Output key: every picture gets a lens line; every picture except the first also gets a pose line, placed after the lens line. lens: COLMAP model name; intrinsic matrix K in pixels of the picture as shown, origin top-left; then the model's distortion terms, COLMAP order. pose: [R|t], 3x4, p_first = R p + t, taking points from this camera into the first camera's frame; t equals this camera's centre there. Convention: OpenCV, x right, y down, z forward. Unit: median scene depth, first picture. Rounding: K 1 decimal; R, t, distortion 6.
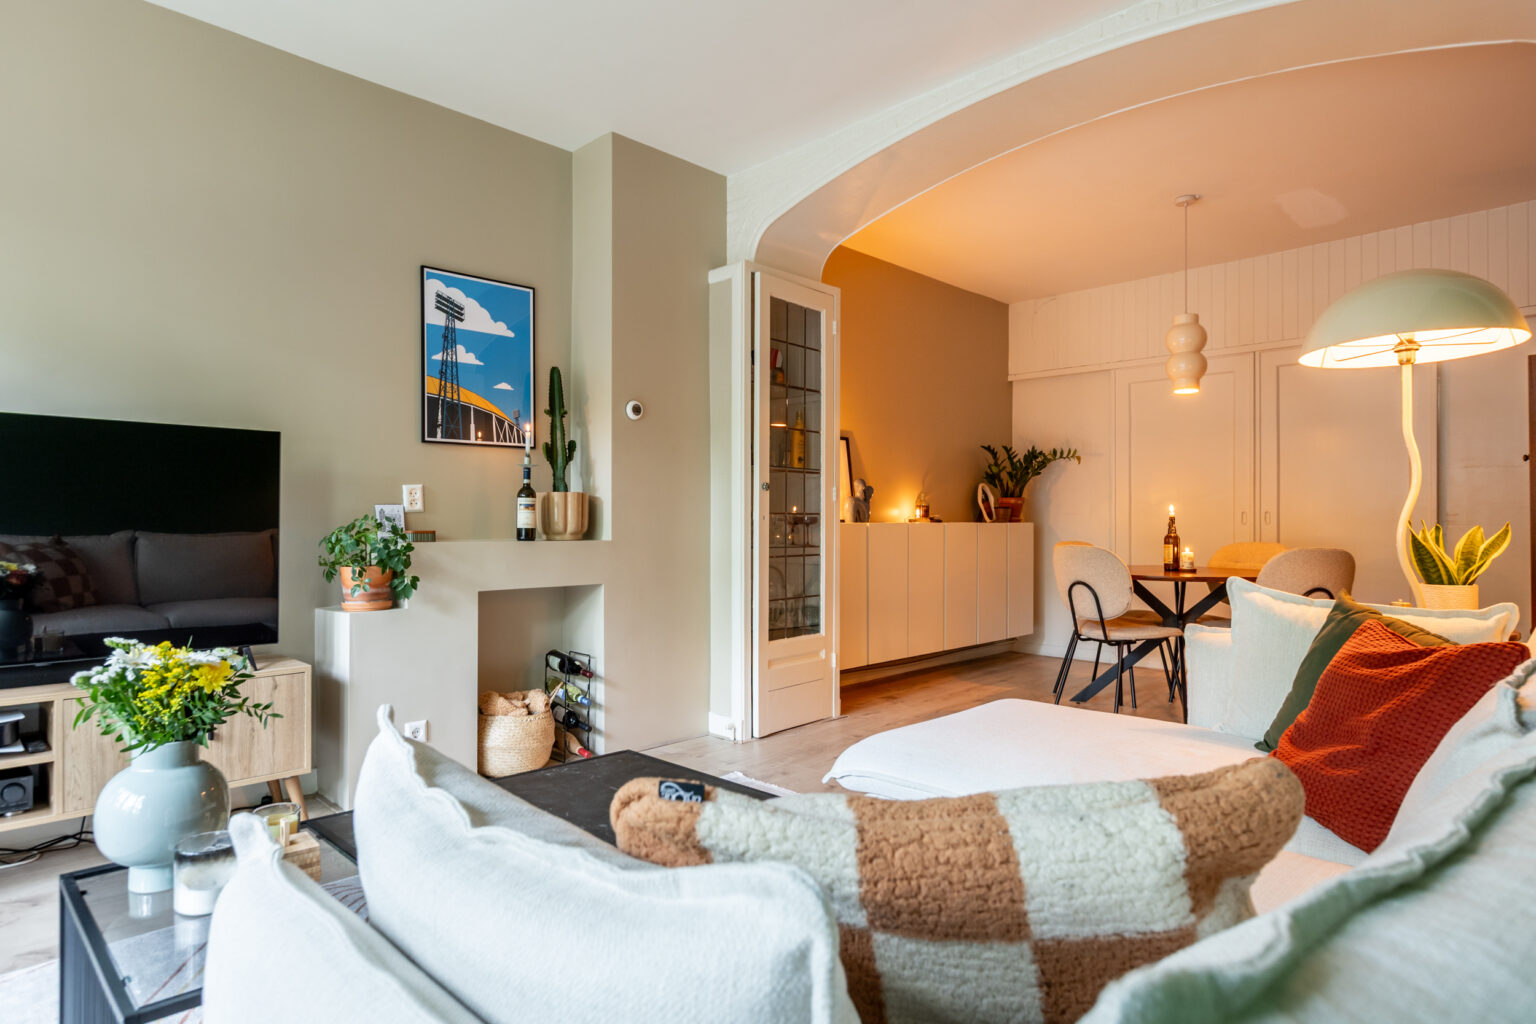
lens RADIAL K [[863.1, 0, 745.9], [0, 863.1, 516.7], [0, 0, 1]] dist [-0.015396, 0.000367]
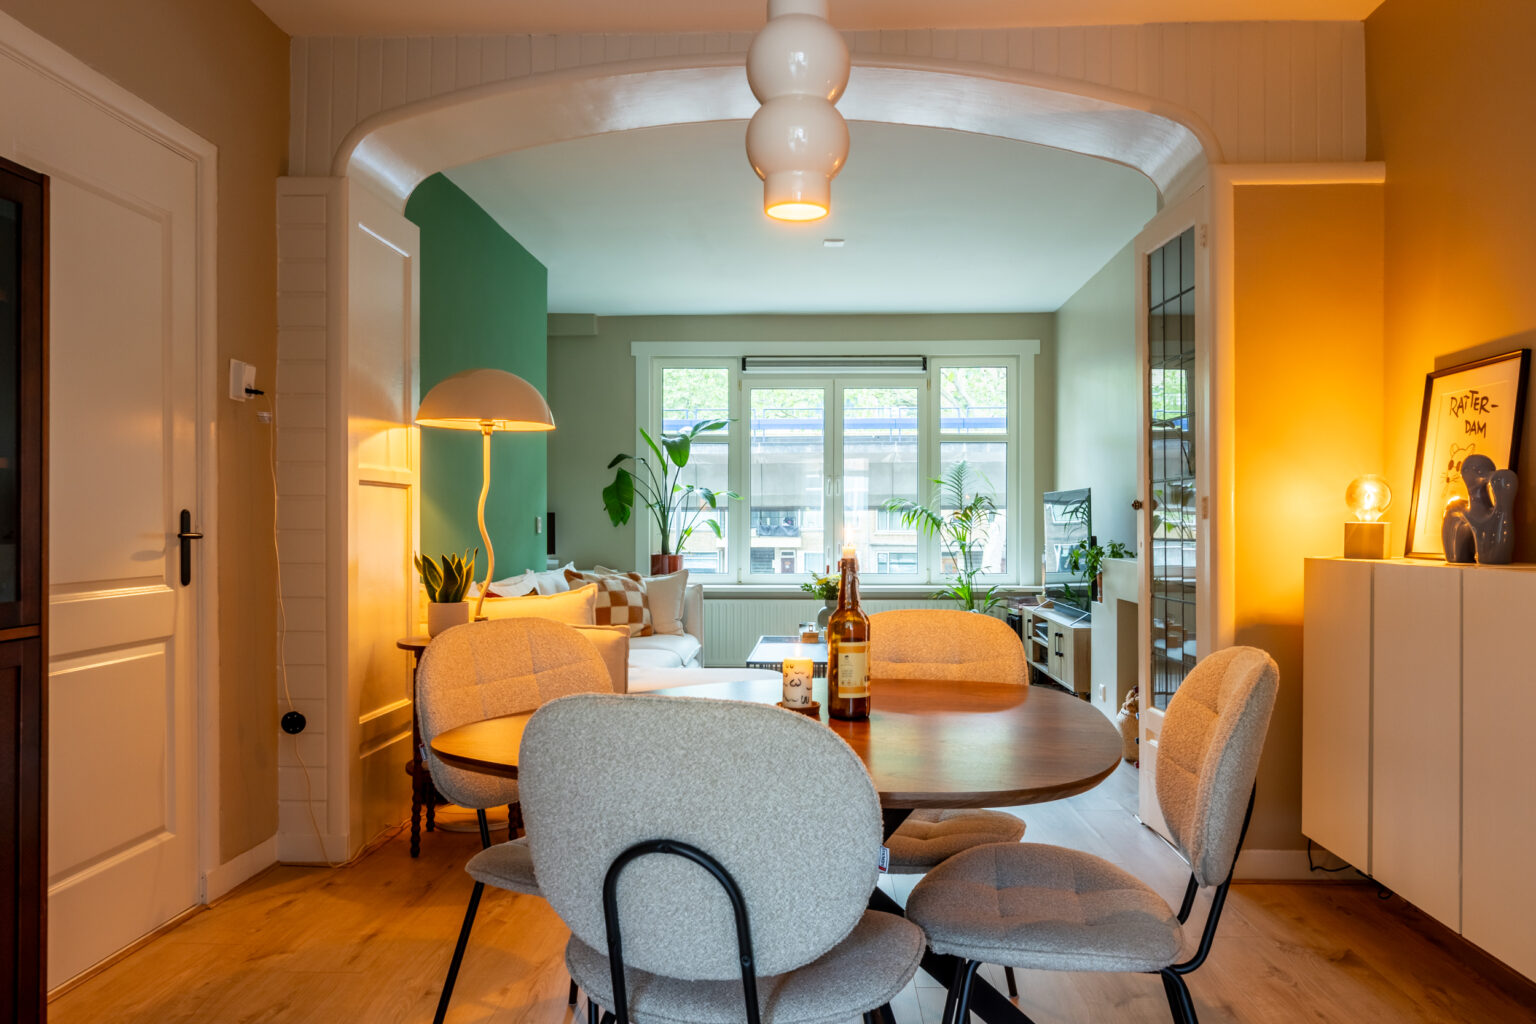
lens RADIAL K [[1048.6, 0, 807.4], [0, 1048.6, 527.3], [0, 0, 1]] dist [-0.004811, 0.001316]
pose [[-0.712961, 0.000658, -0.701203, 0.977392], [0.005189, 0.999977, -0.004338, -0.012375], [0.701184, -0.006732, -0.712949, 1.583657]]
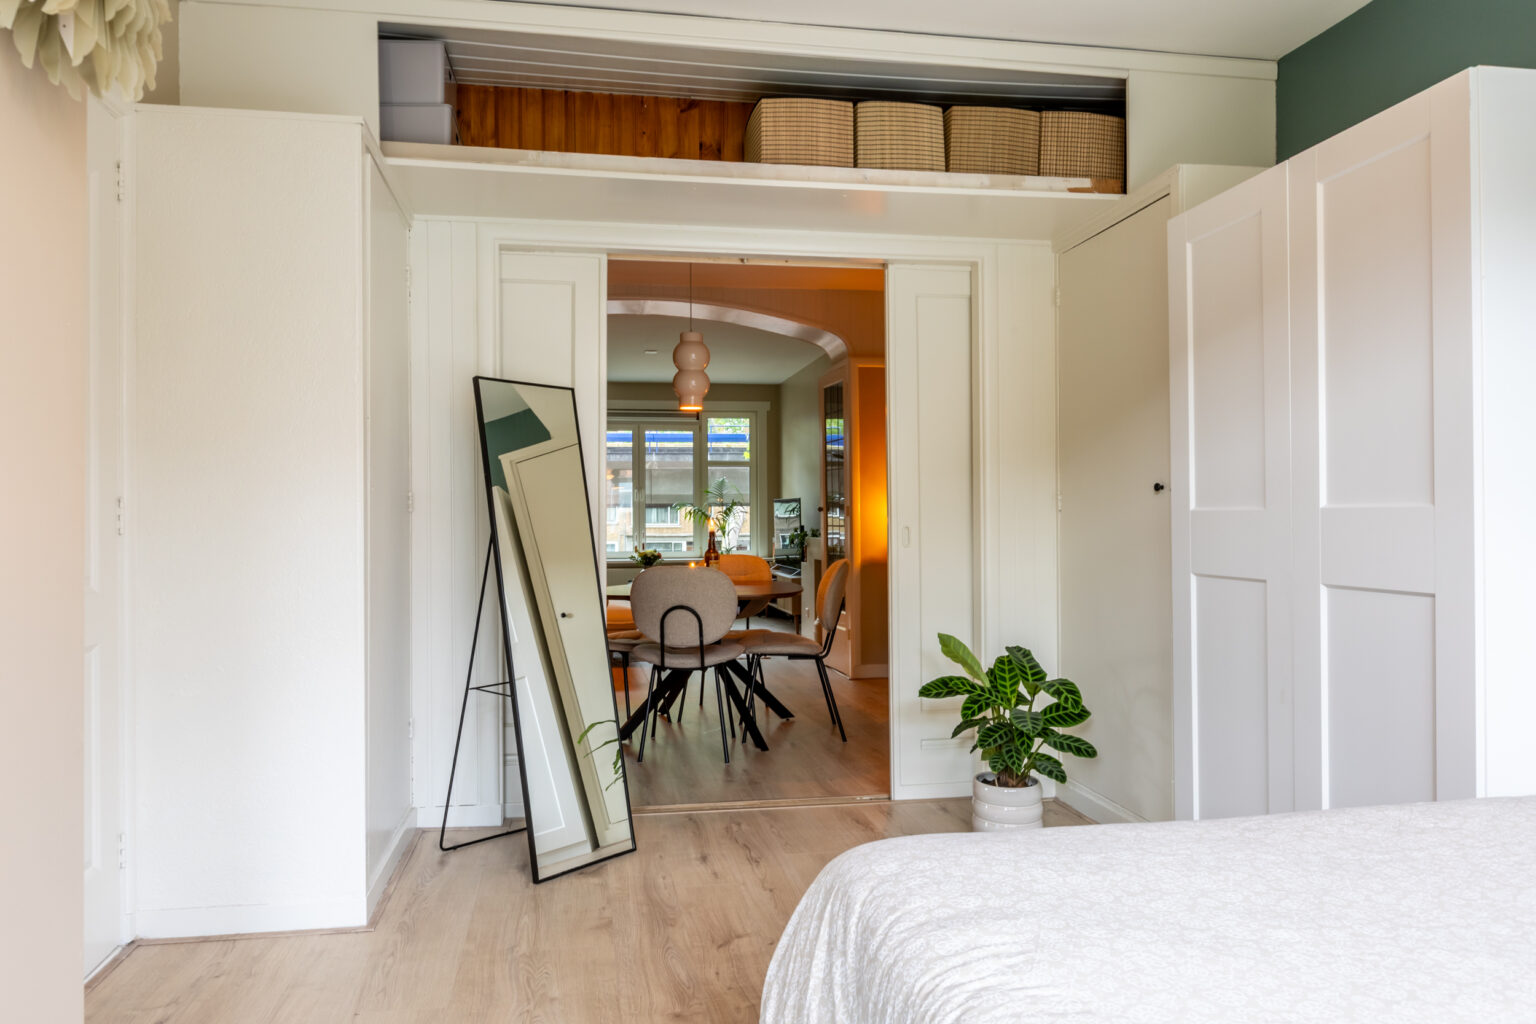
lens RADIAL K [[966.1, 0, 762.0], [0, 966.1, 508.3], [0, 0, 1]] dist [0.001207, 0.001504]
pose [[-0.548194, -0.007134, -0.836321, 1.754929], [0.009231, 0.999851, -0.014579, -0.012820], [0.836300, -0.015712, -0.548046, 2.070089]]
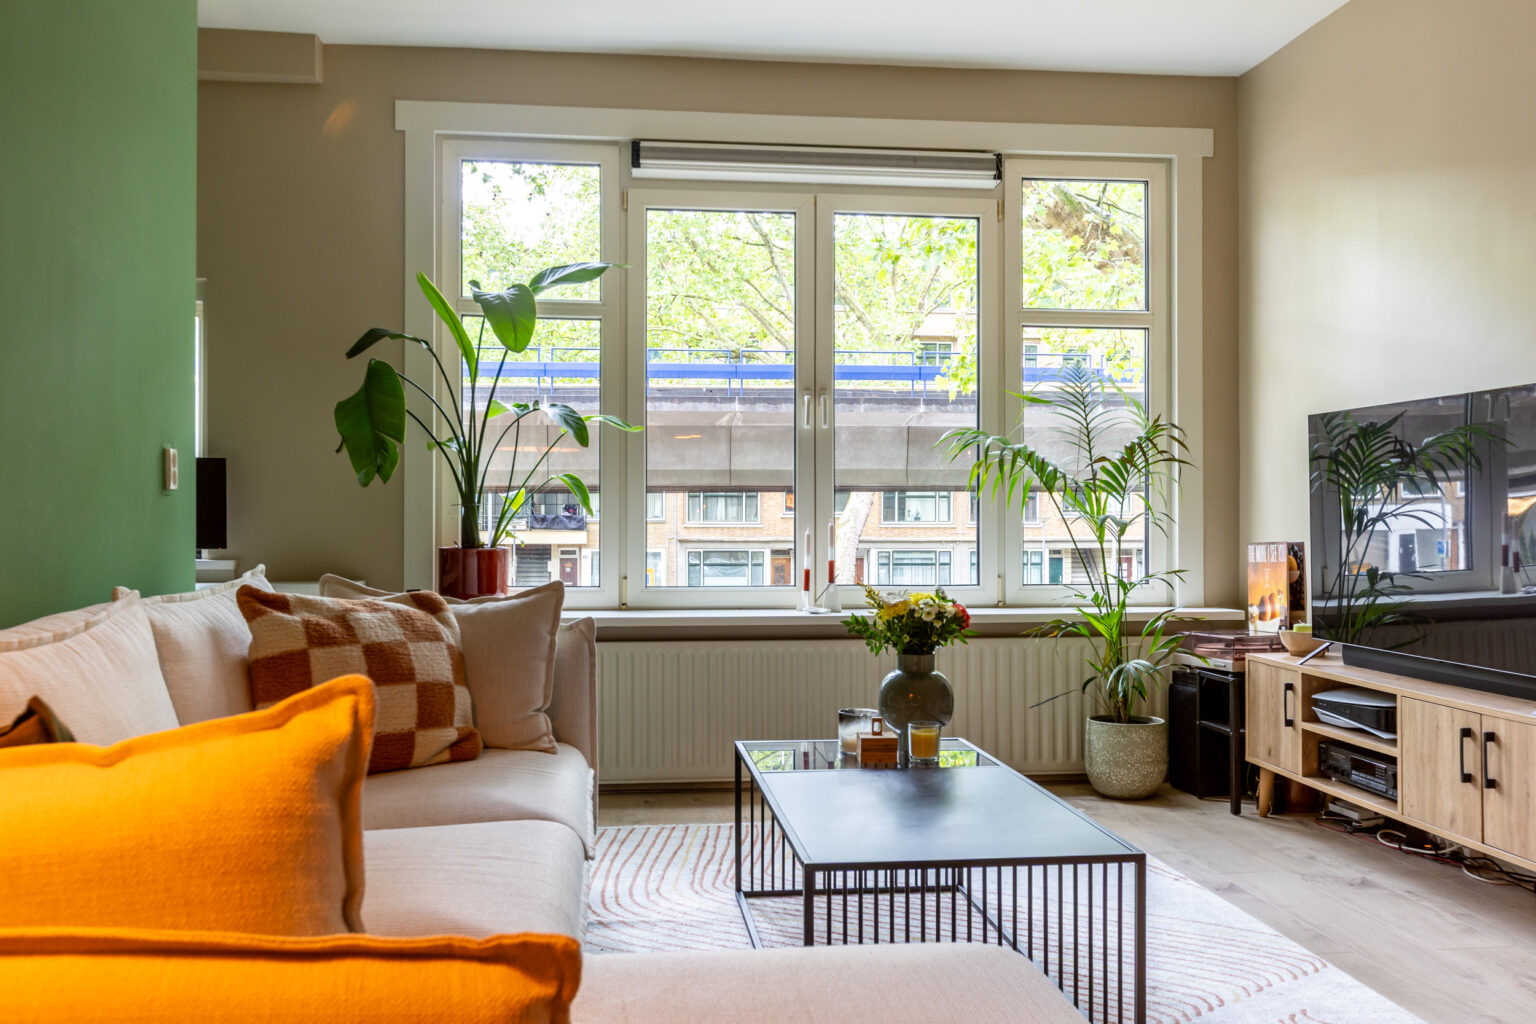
lens RADIAL K [[1322.0, 0, 762.6], [0, 1322.0, 508.9], [0, 0, 1]] dist [-0.009724, 0.002345]
pose [[-0.612180, -0.005597, -0.790699, 0.513733], [0.005863, 0.999915, -0.011617, 0.010875], [0.790697, -0.011747, -0.612095, 0.850529]]
